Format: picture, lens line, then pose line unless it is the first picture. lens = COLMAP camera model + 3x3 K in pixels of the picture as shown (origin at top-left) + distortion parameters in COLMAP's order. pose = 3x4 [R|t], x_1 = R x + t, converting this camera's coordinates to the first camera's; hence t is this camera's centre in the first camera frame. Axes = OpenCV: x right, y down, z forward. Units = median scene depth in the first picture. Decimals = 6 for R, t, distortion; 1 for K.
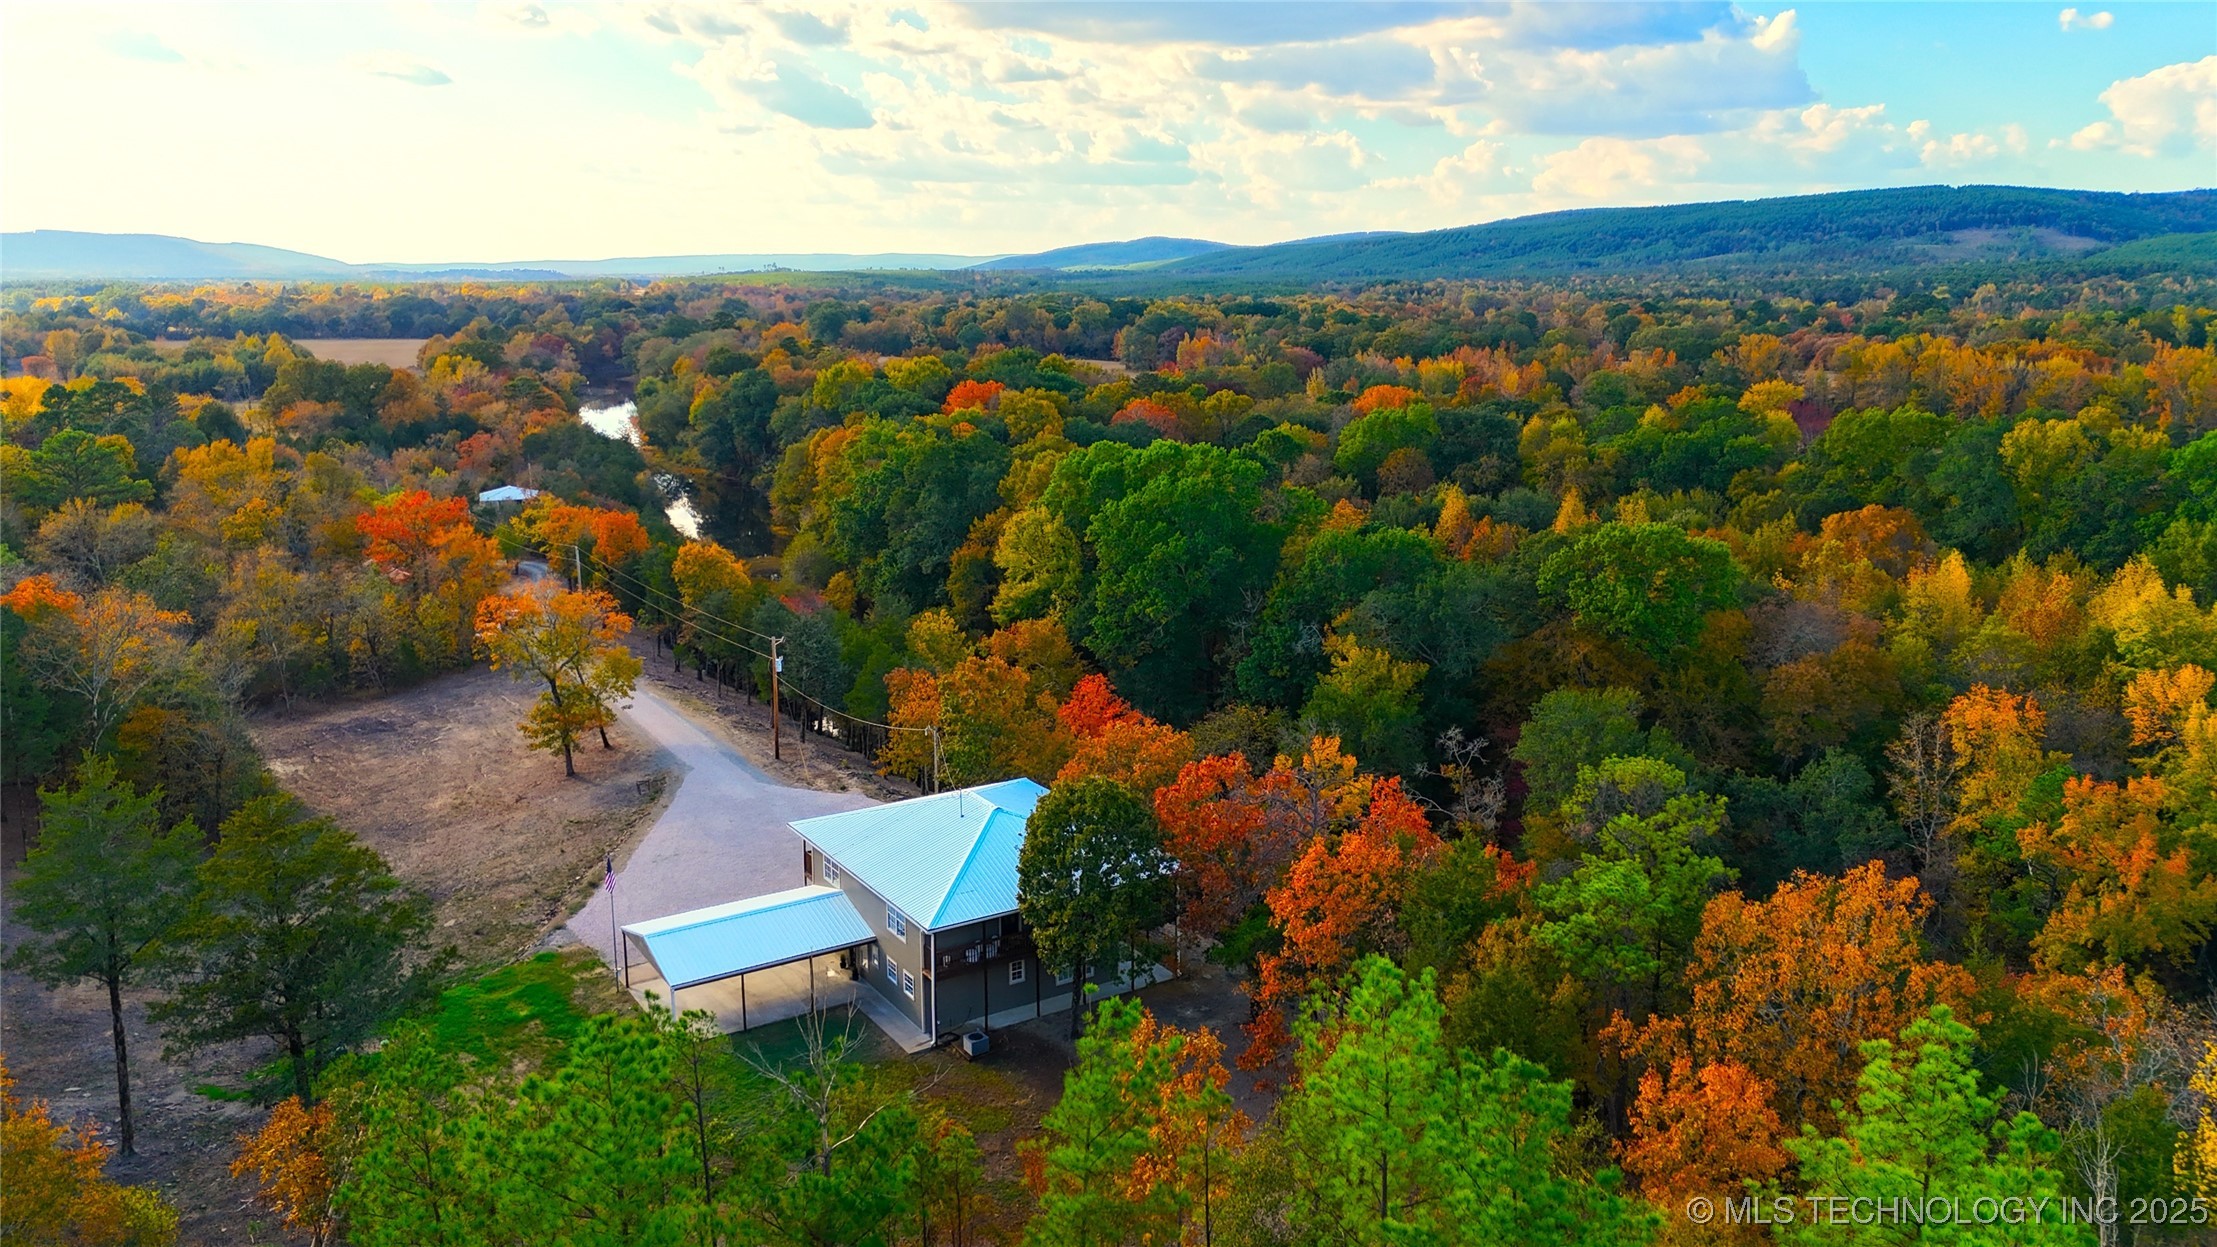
lens RADIAL K [[1608.7, 0, 1116.0], [0, 1608.7, 642.6], [0, 0, 1]] dist [0.083433, -0.080722]
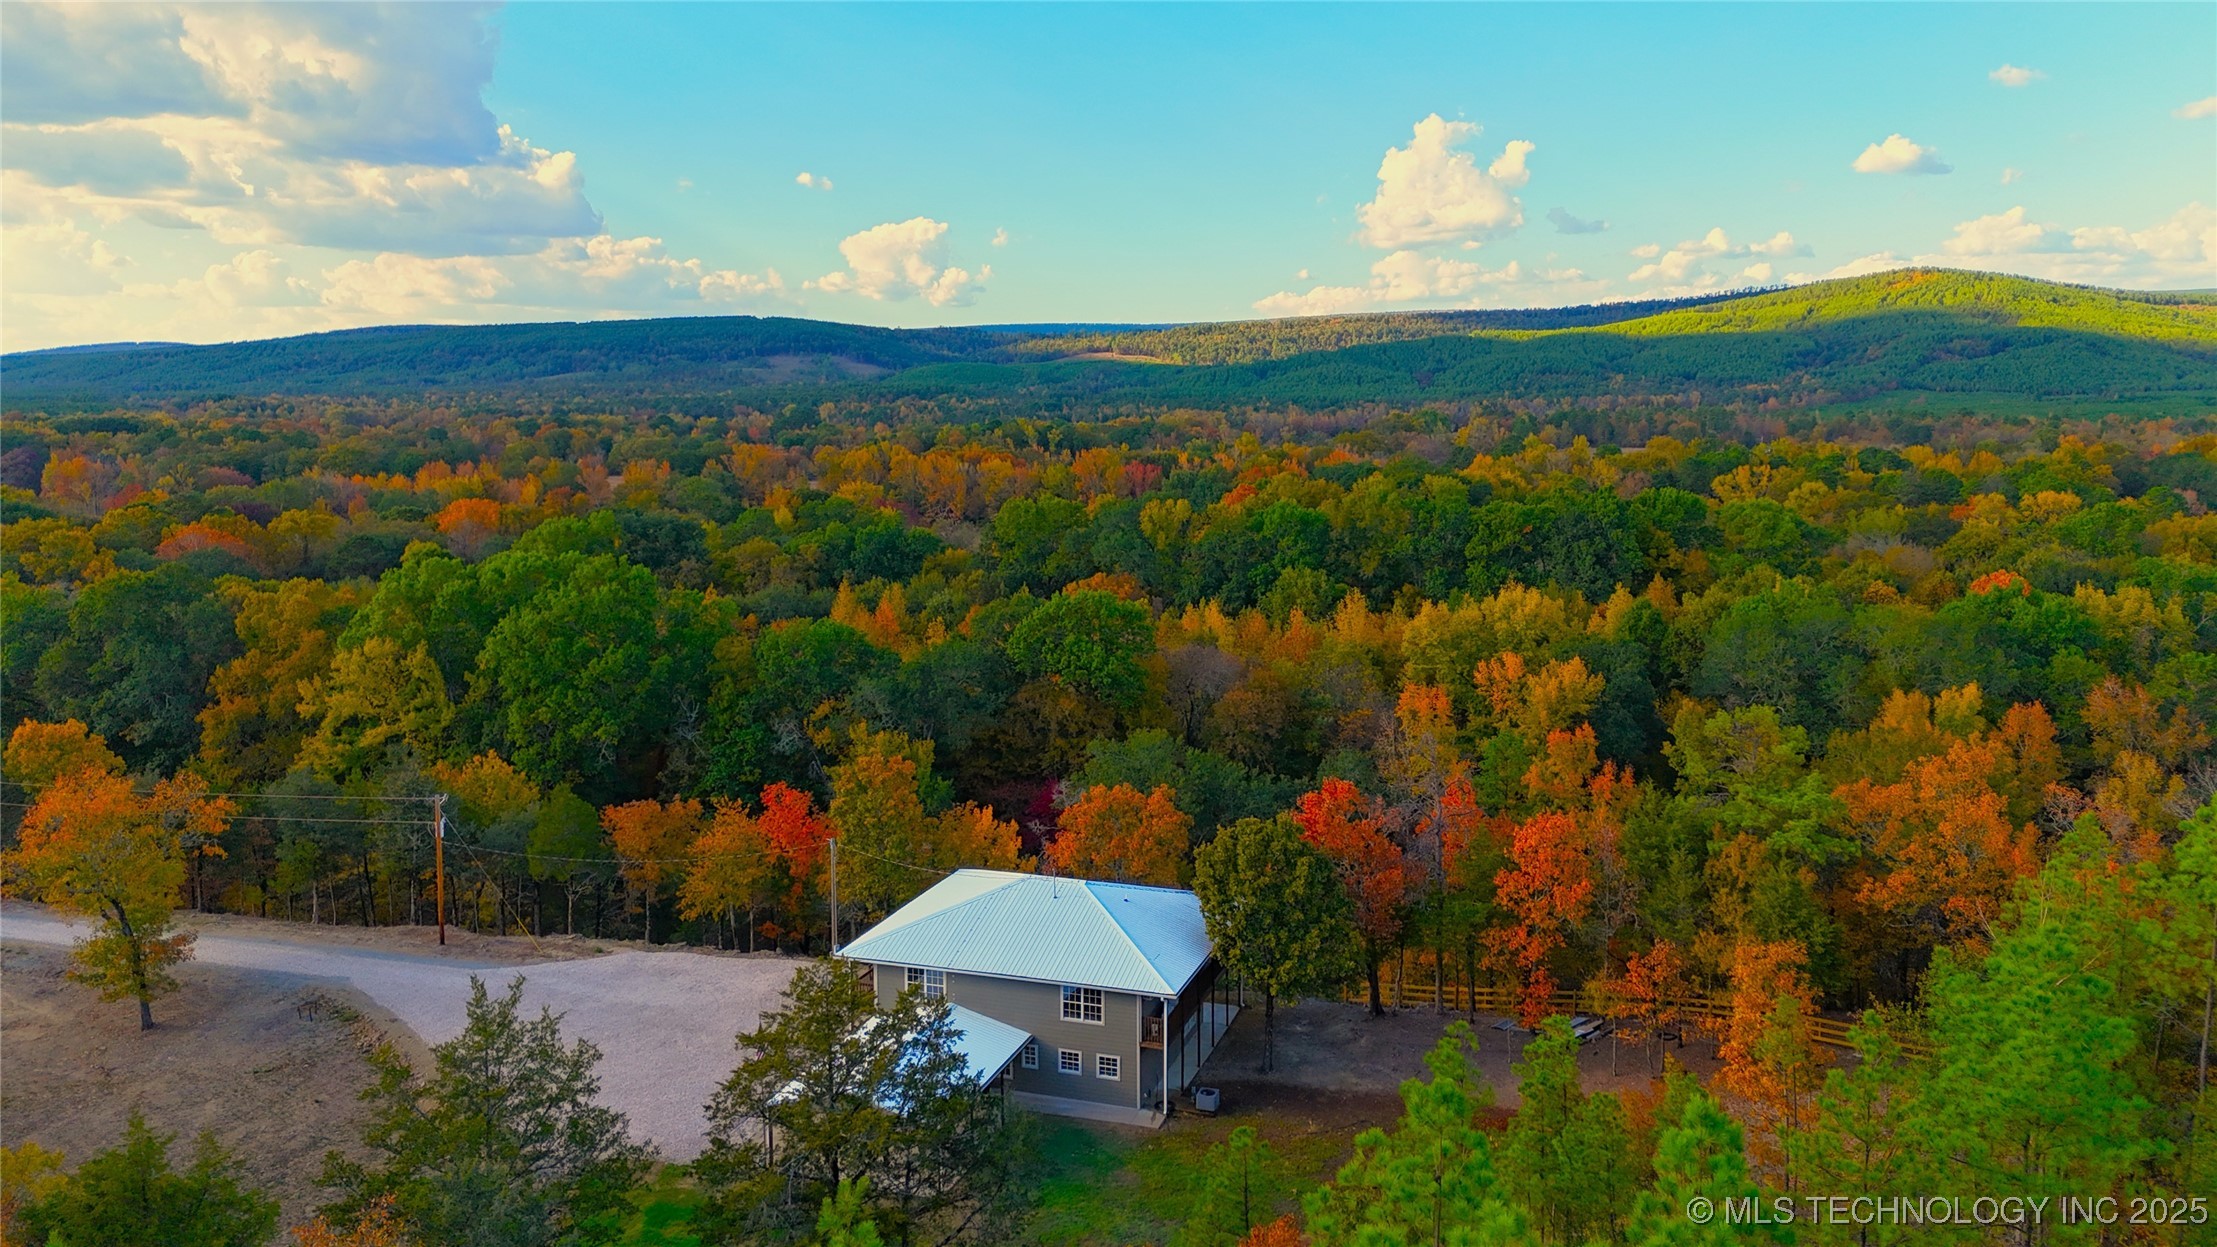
lens RADIAL K [[1608.7, 0, 1099.1], [0, 1608.7, 623.3], [0, 0, 1]] dist [0.083433, -0.080722]
pose [[0.780777, -0.090499, 0.618221, -0.224957], [0.140449, 0.989554, -0.032522, -0.007997], [-0.608820, 0.112221, 0.785331, 0.062183]]
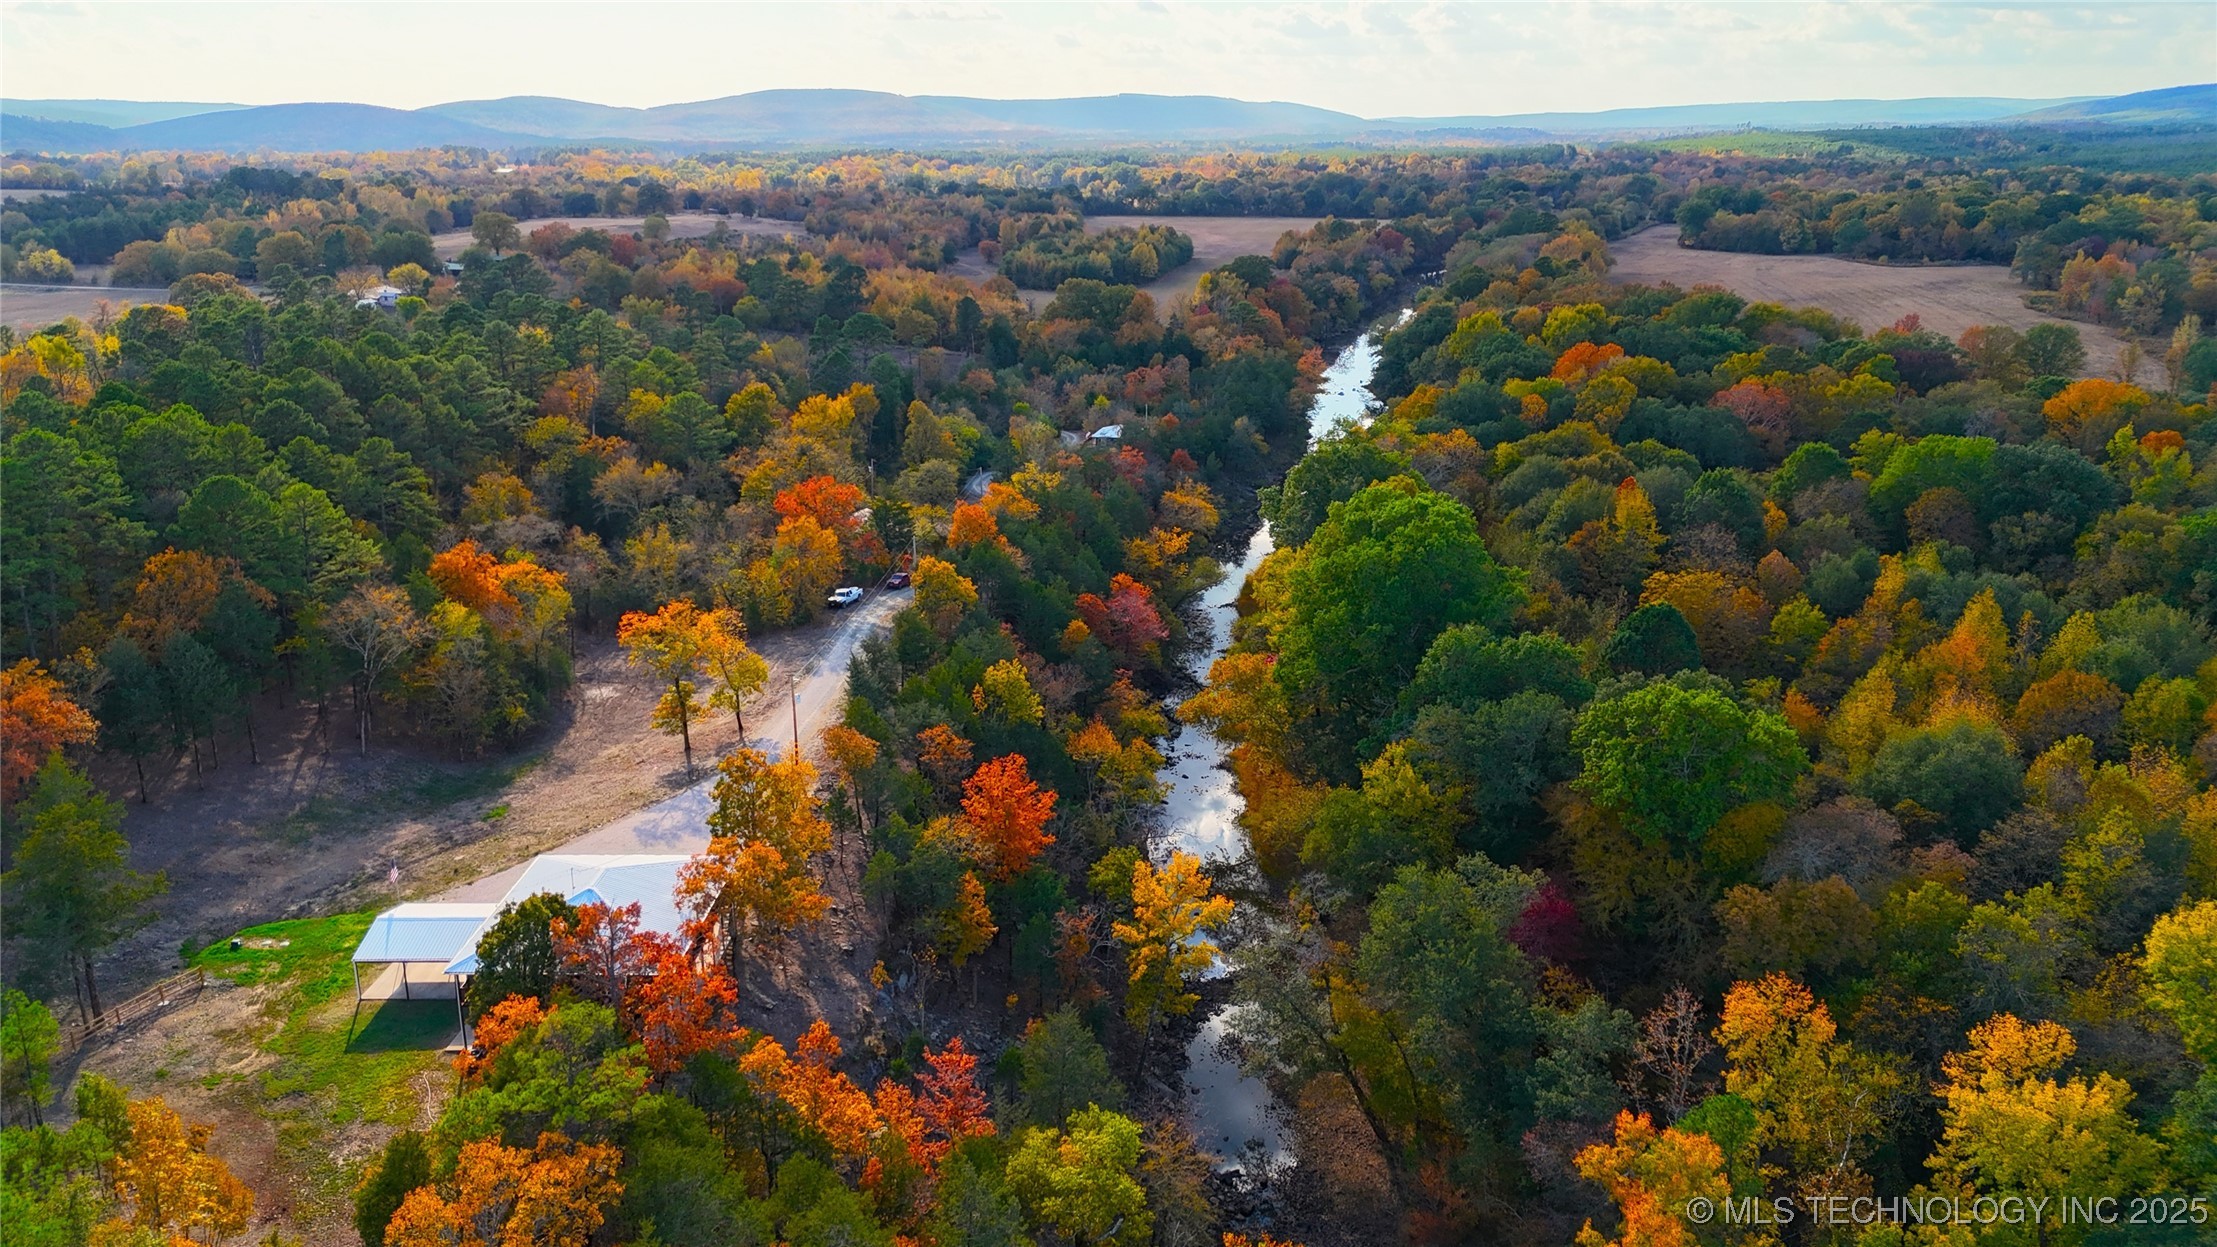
lens RADIAL K [[1608.7, 0, 1102.4], [0, 1608.7, 636.8], [0, 0, 1]] dist [0.083433, -0.080722]
pose [[0.838474, 0.163312, -0.519894, 0.313927], [-0.121513, 0.986048, 0.113770, -0.101942], [0.531221, -0.032220, 0.846621, 0.031162]]
